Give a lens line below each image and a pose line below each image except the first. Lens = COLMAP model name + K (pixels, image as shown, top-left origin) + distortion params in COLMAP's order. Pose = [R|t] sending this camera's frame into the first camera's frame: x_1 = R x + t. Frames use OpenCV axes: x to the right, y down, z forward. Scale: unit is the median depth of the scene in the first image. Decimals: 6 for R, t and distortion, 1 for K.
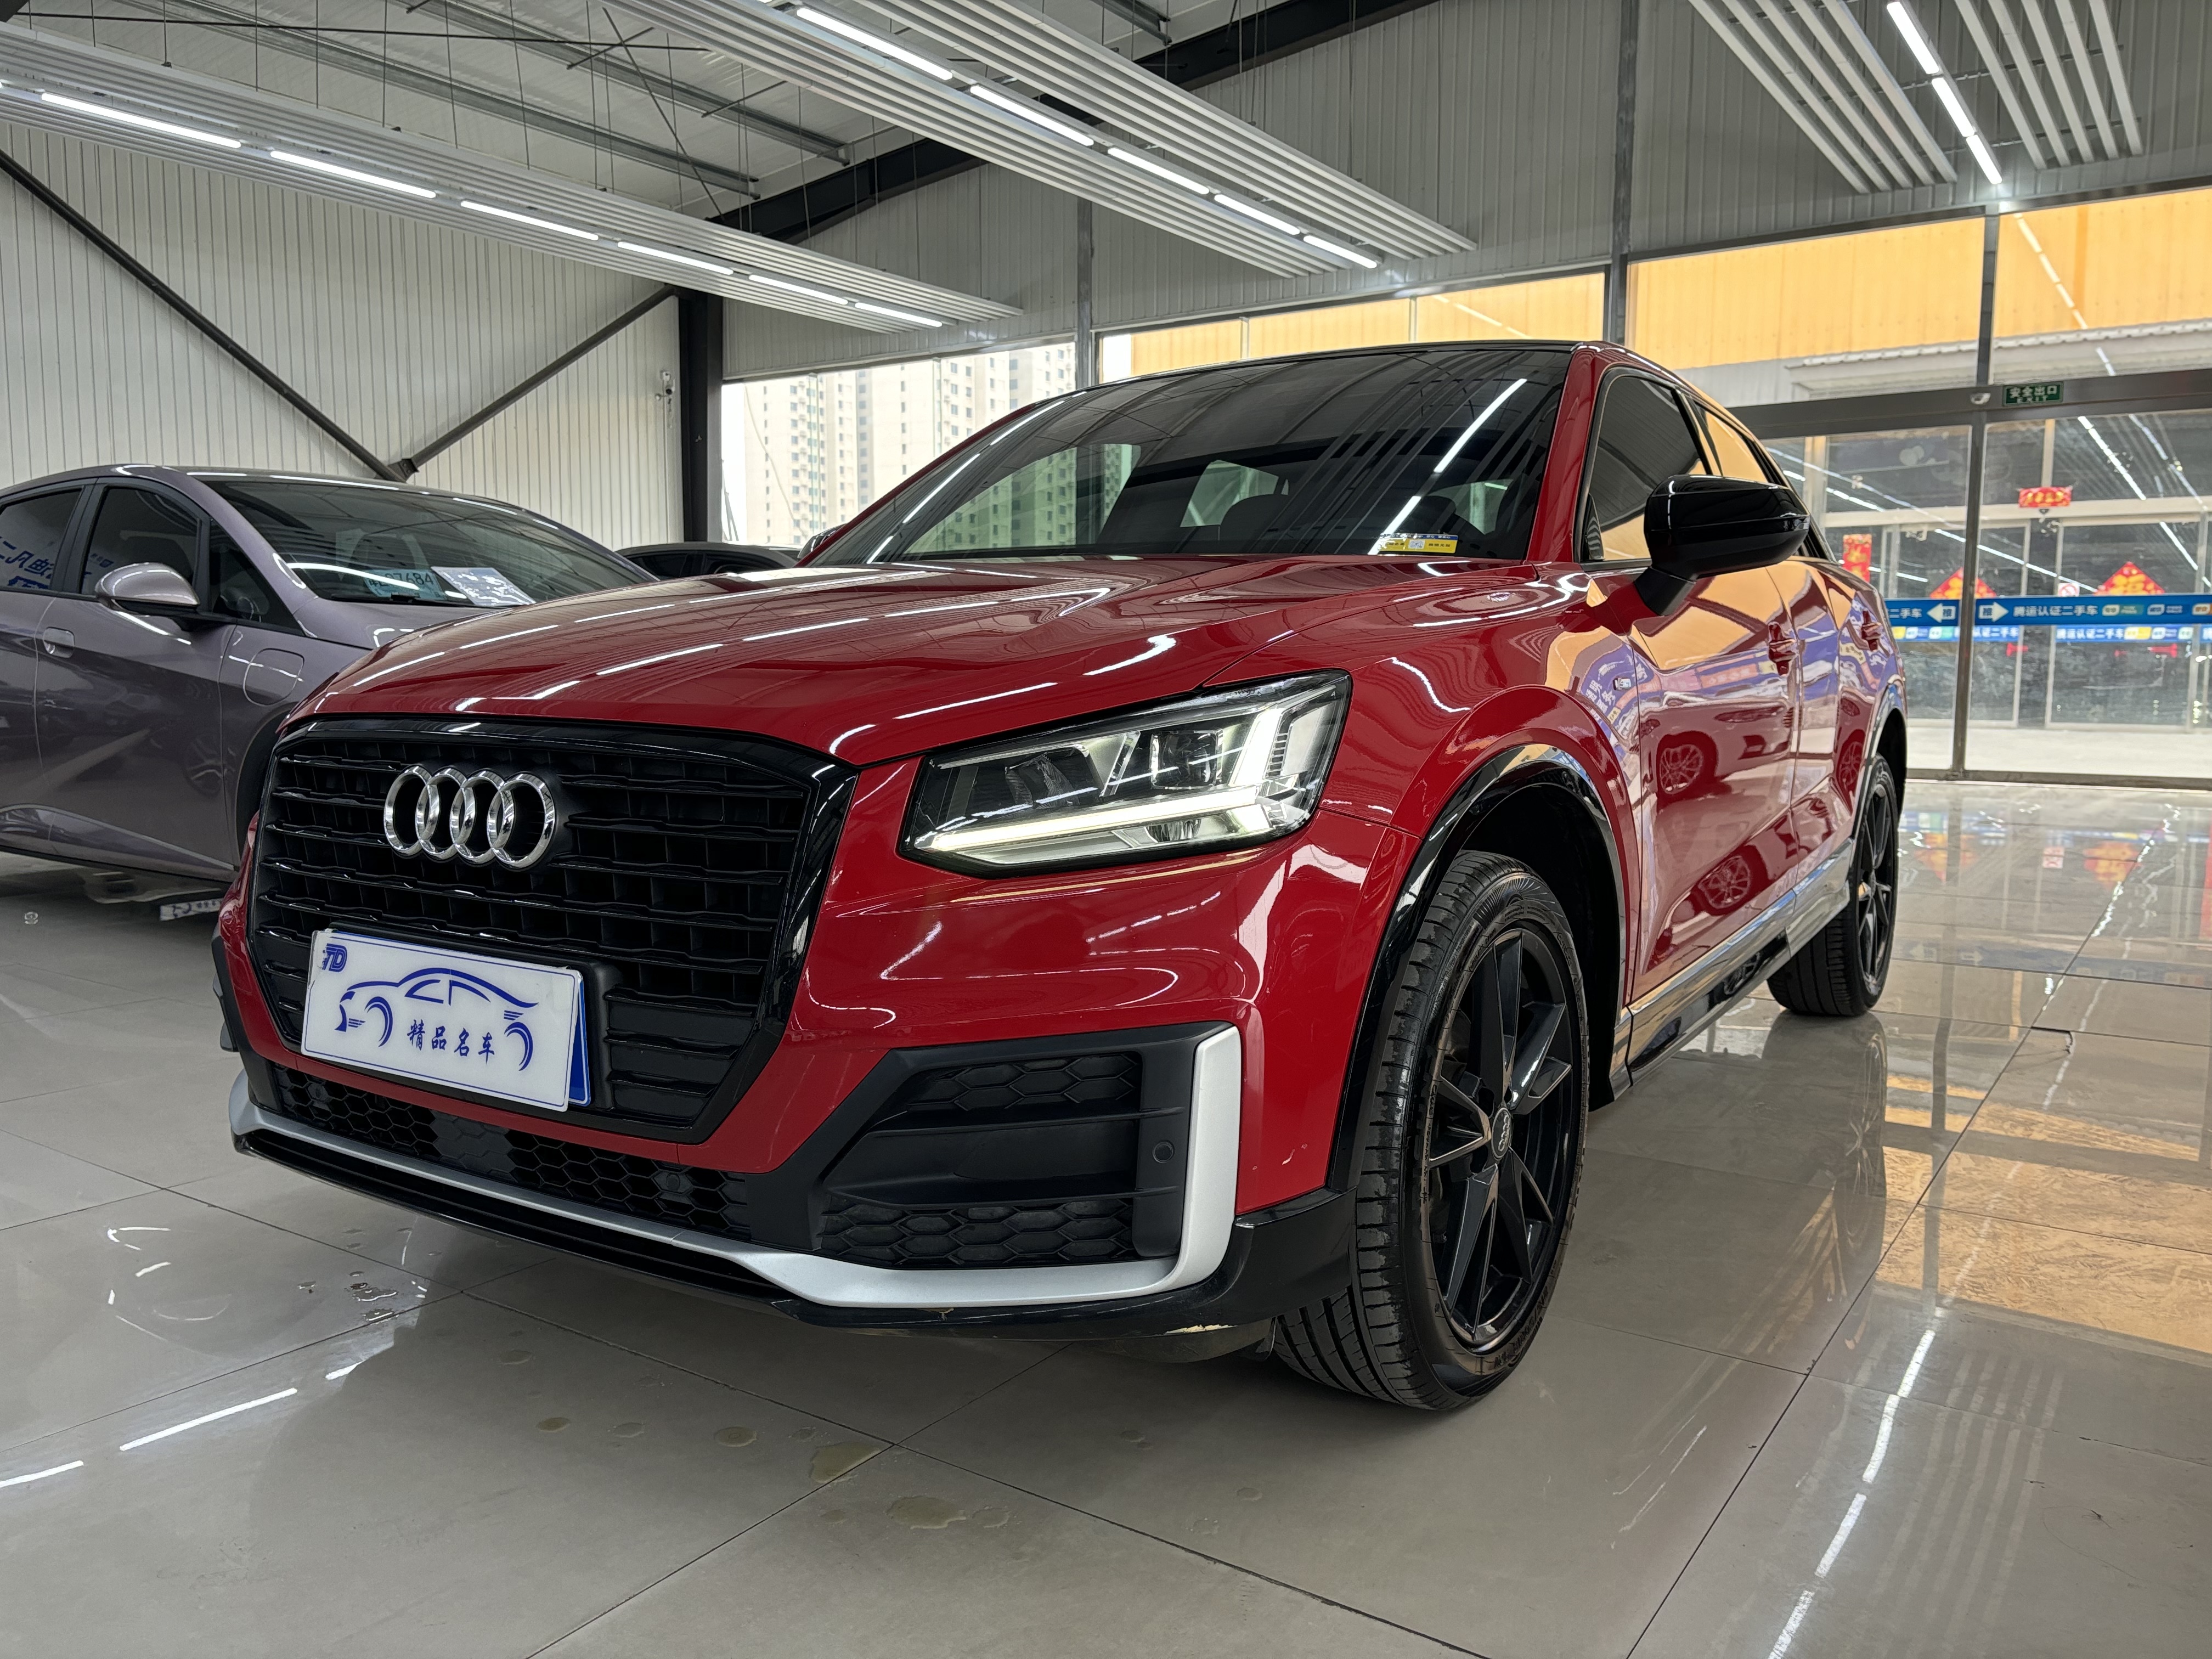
lens RADIAL K [[1669.7, 0, 1106.0], [0, 1669.7, 829.5], [0, 0, 1]] dist [0.053157, -0.050800]
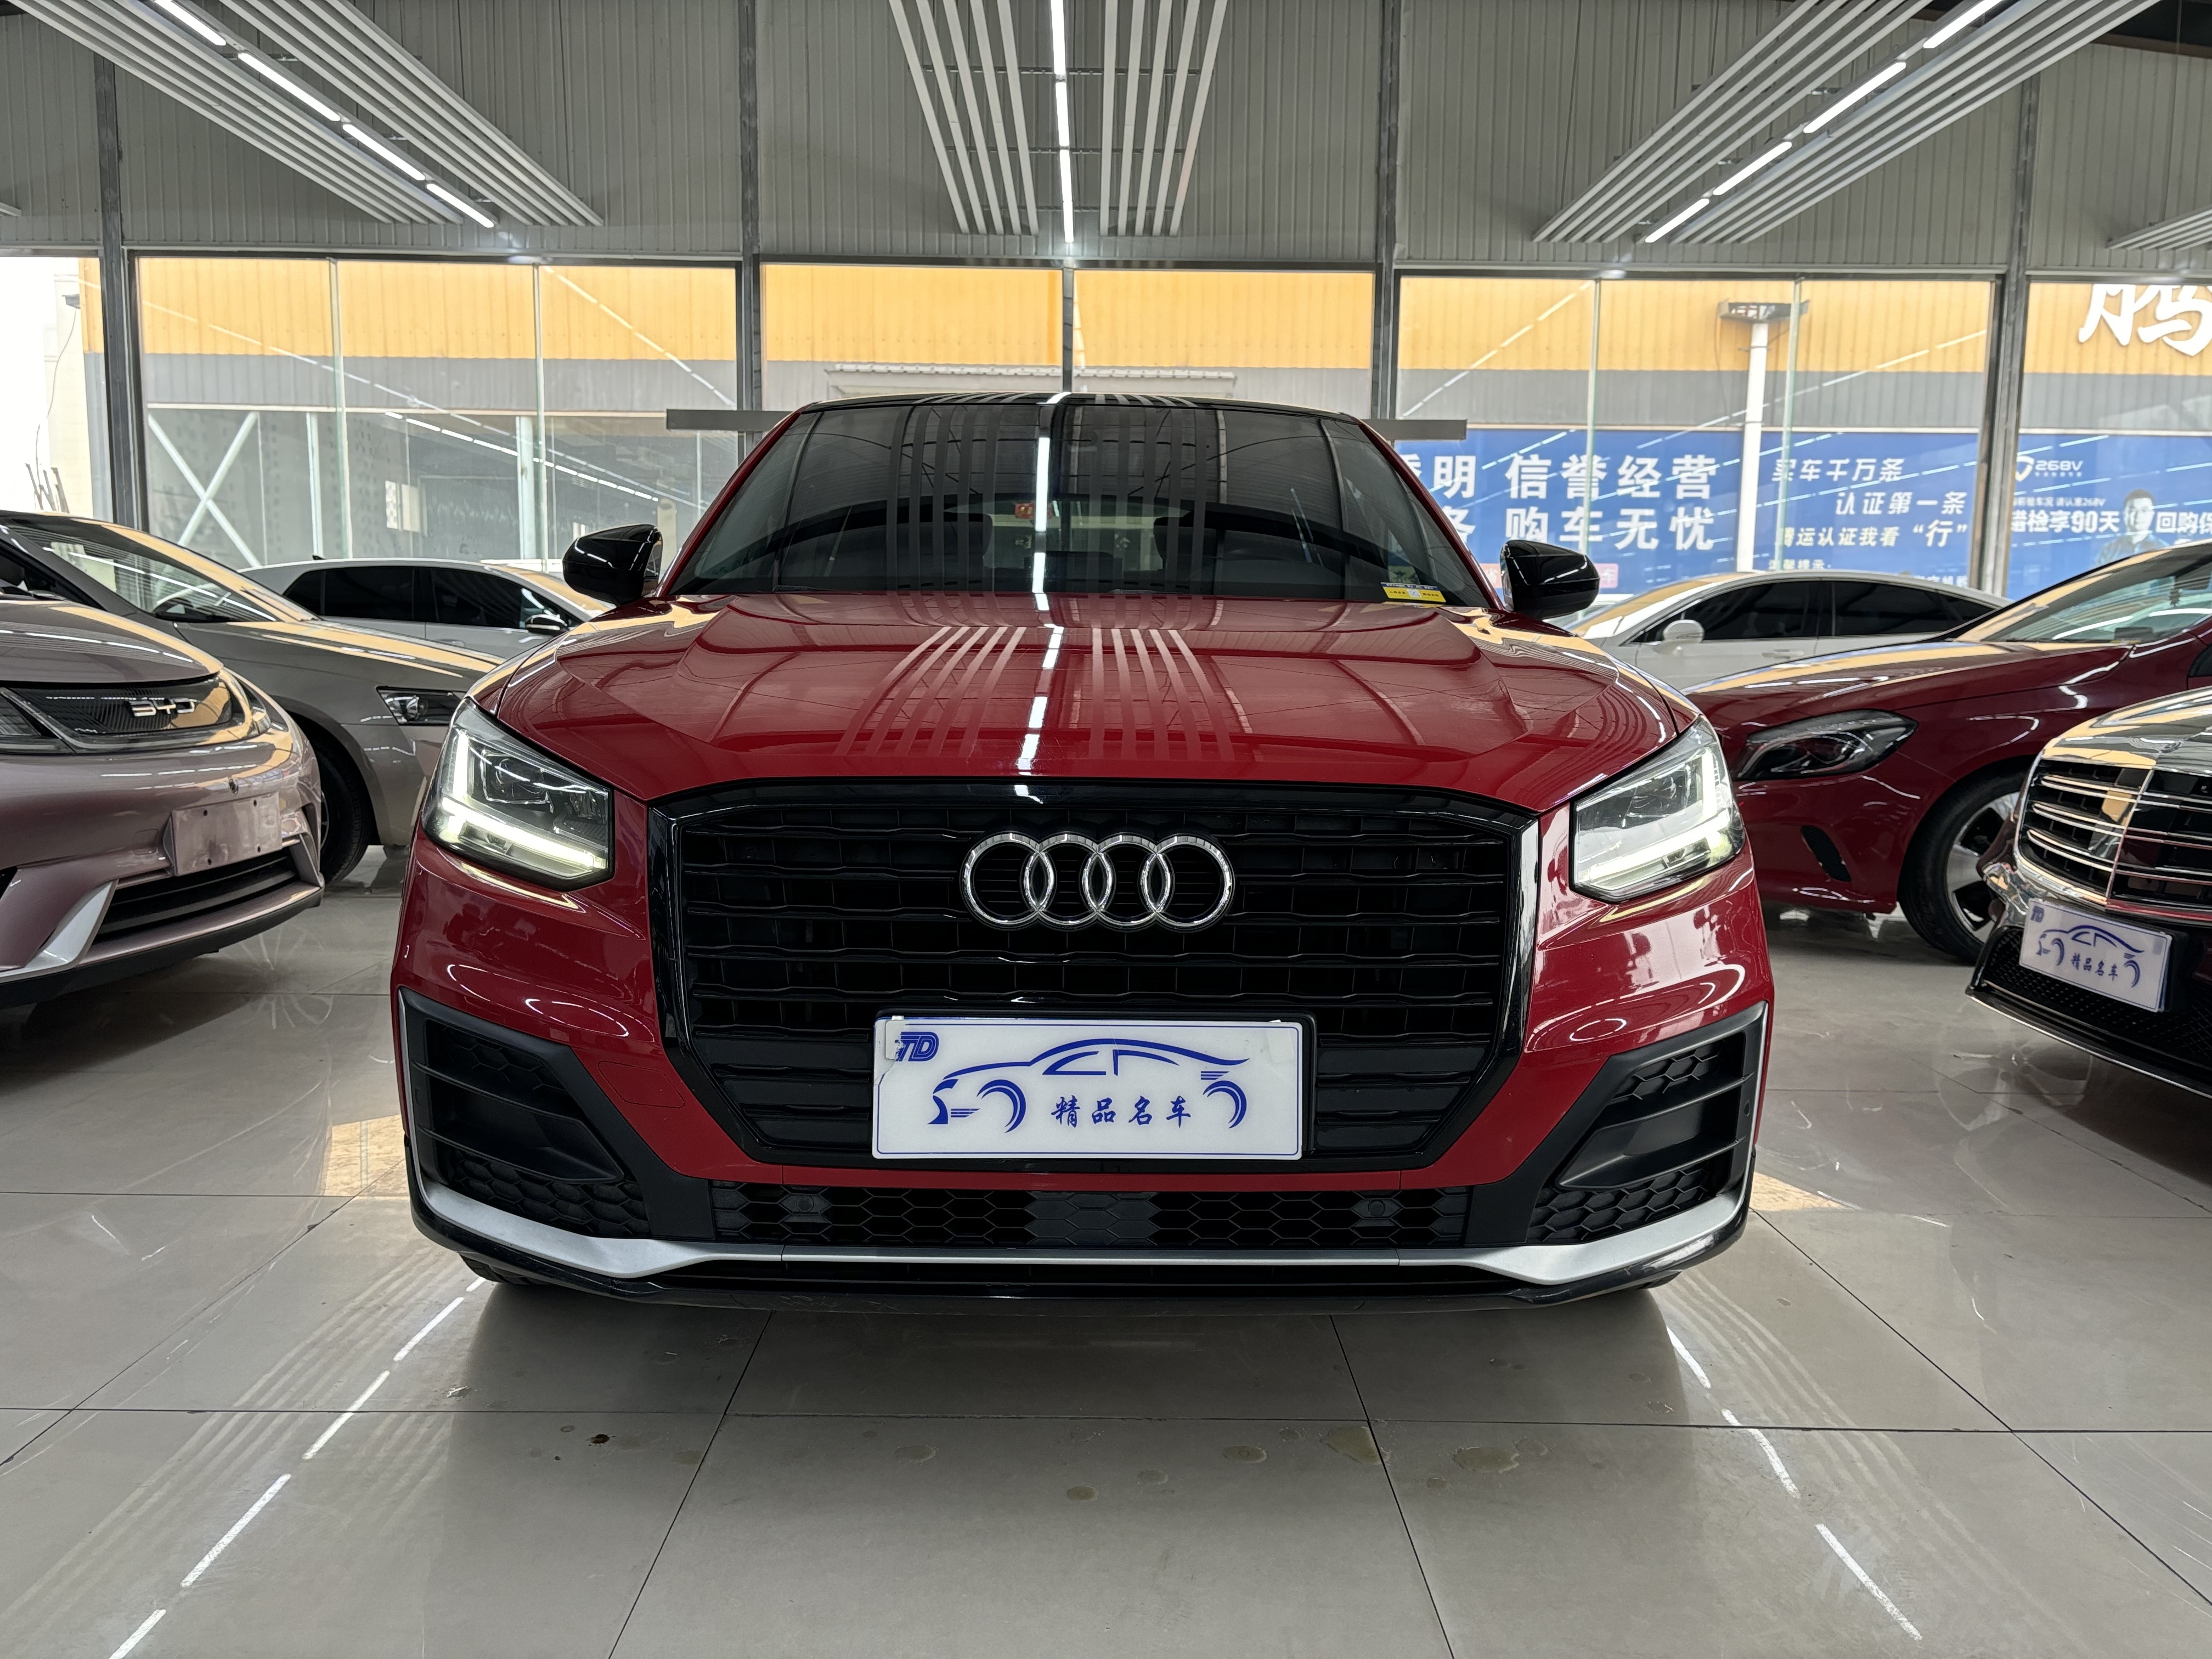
lens RADIAL K [[1687.7, 0, 1106.4], [0, 1687.7, 809.9], [0, 0, 1]] dist [0.045303, -0.056163]
pose [[0.818948, -0.050272, 0.571661, -0.867830], [0.048578, 0.998653, 0.018231, -0.062460], [-0.571807, 0.012839, 0.820287, 0.177557]]
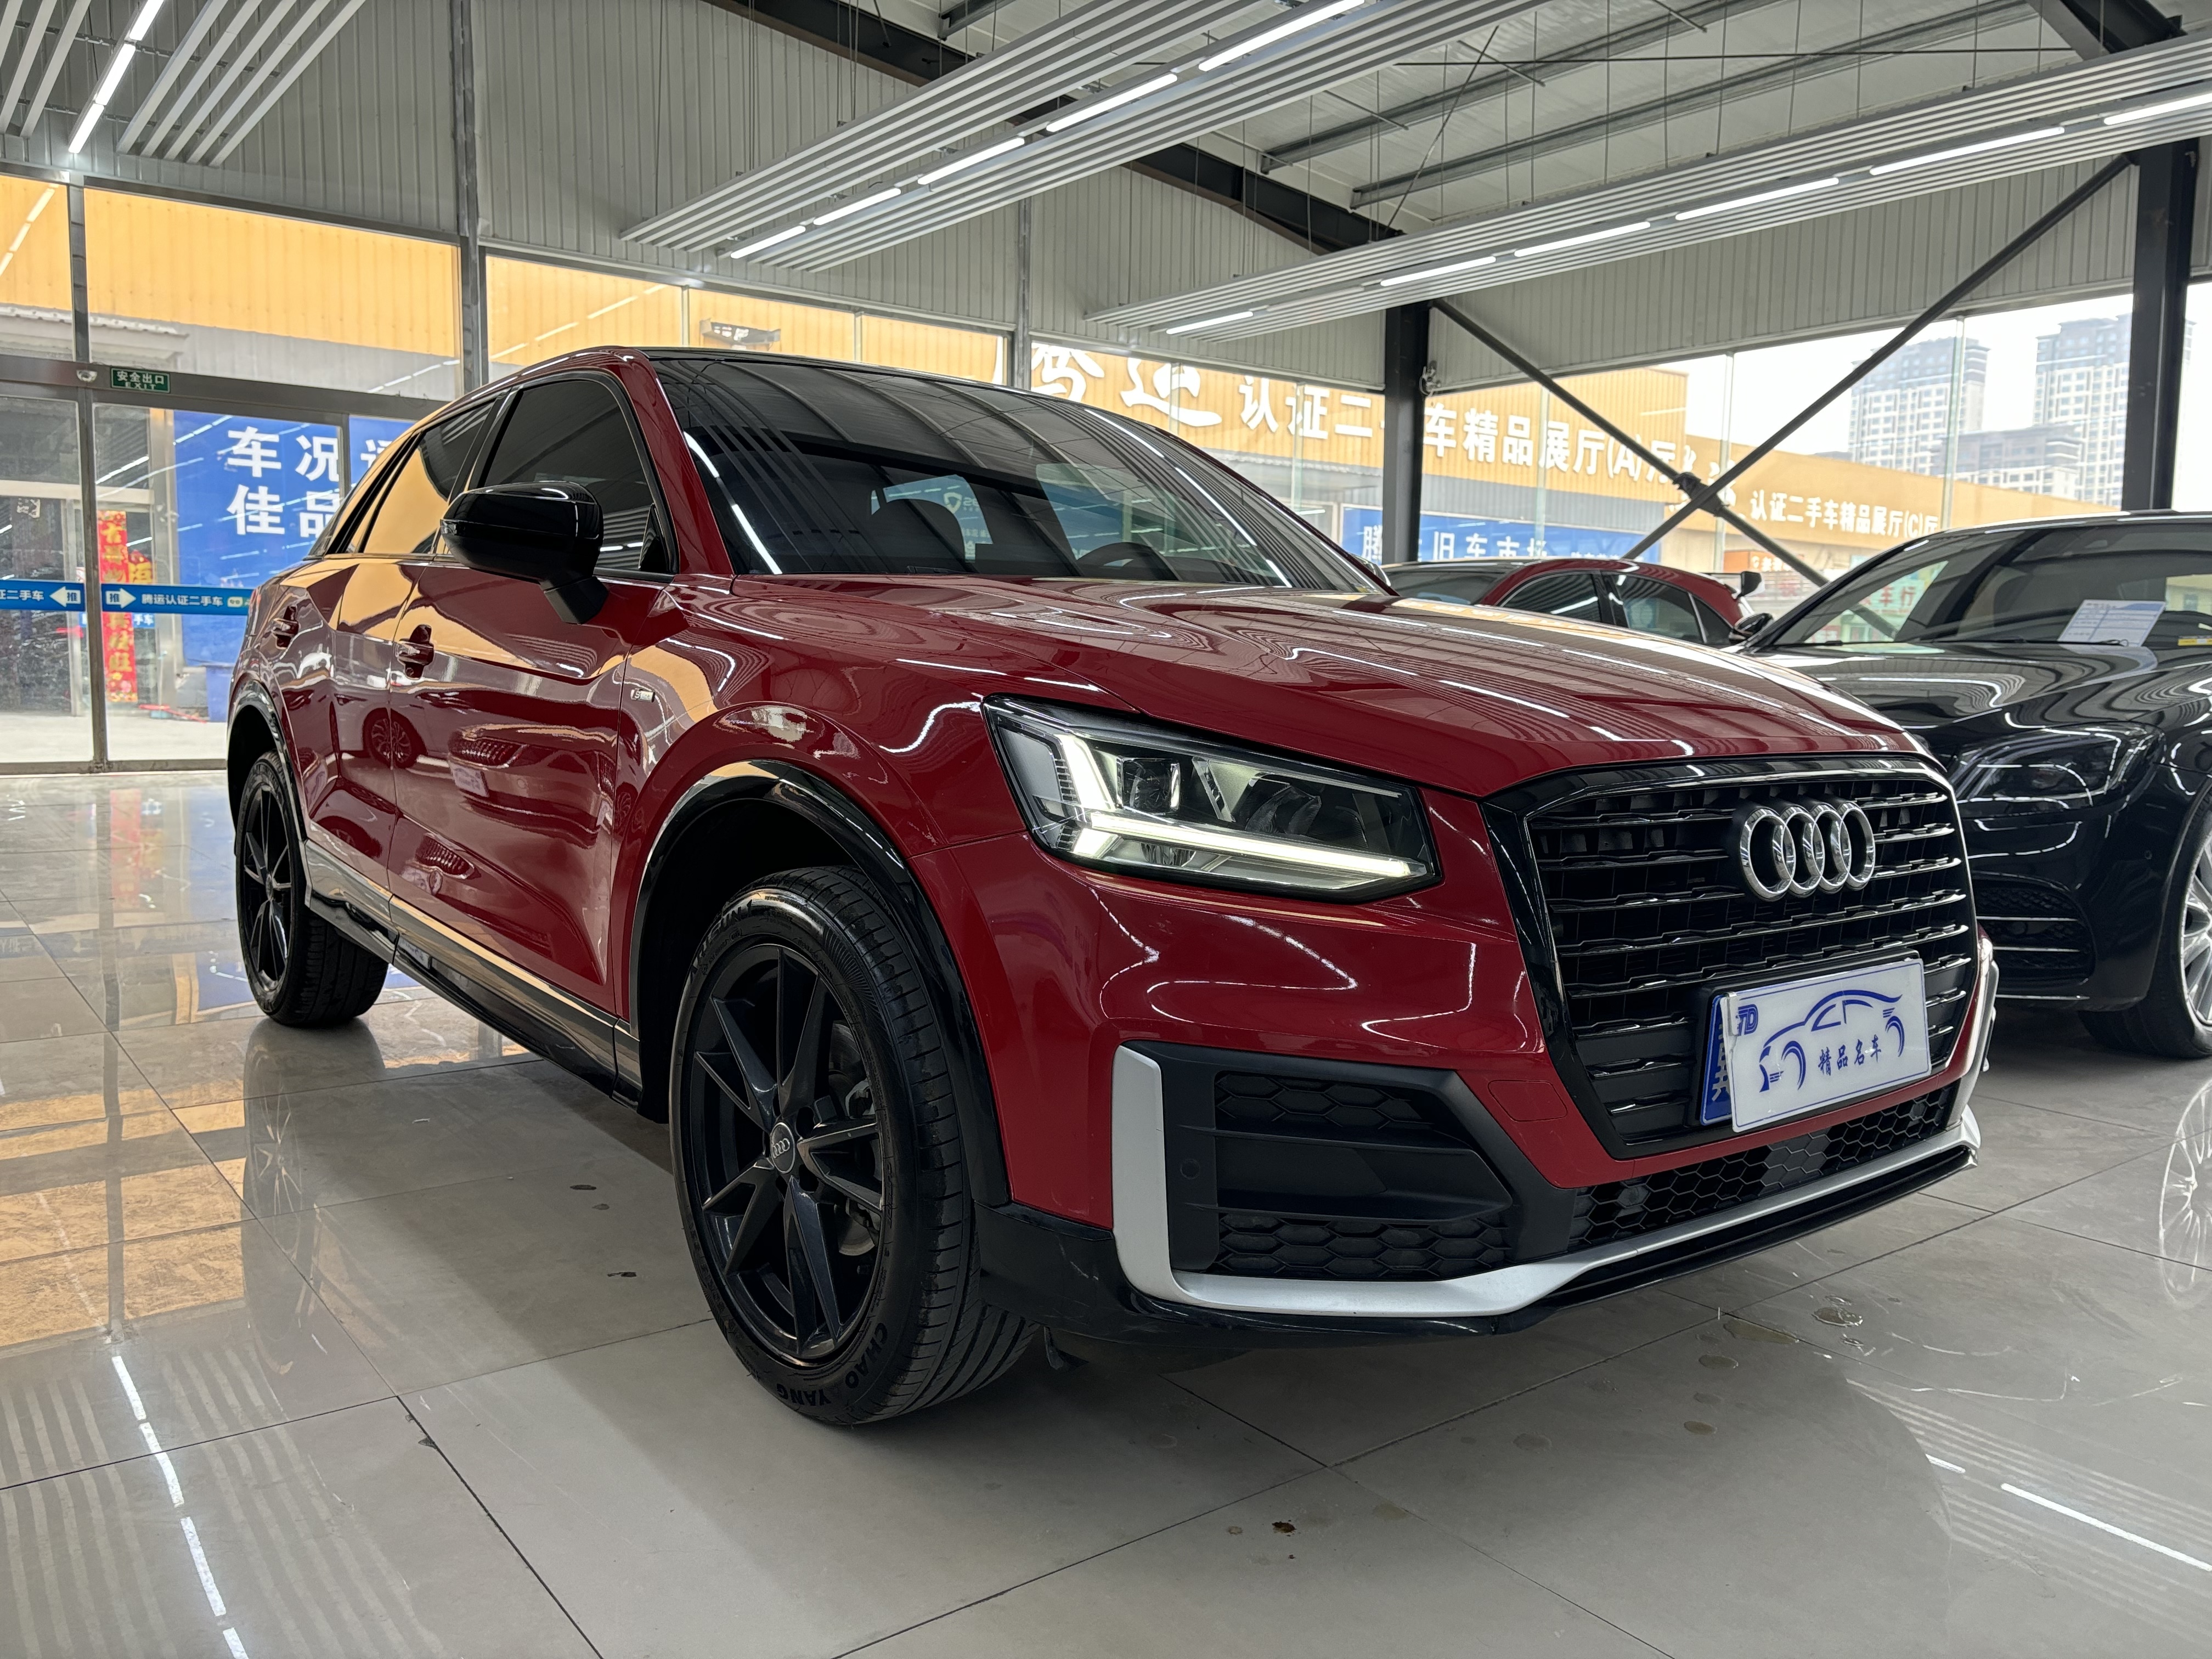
lens RADIAL K [[1663.7, 0, 1105.9], [0, 1663.7, 817.6], [0, 0, 1]] dist [0.045428, -0.055688]
pose [[0.307815, -0.086966, 0.947463, -1.407726], [0.080688, 0.994613, 0.065079, -0.123152], [-0.948019, 0.056417, 0.313174, 1.010364]]
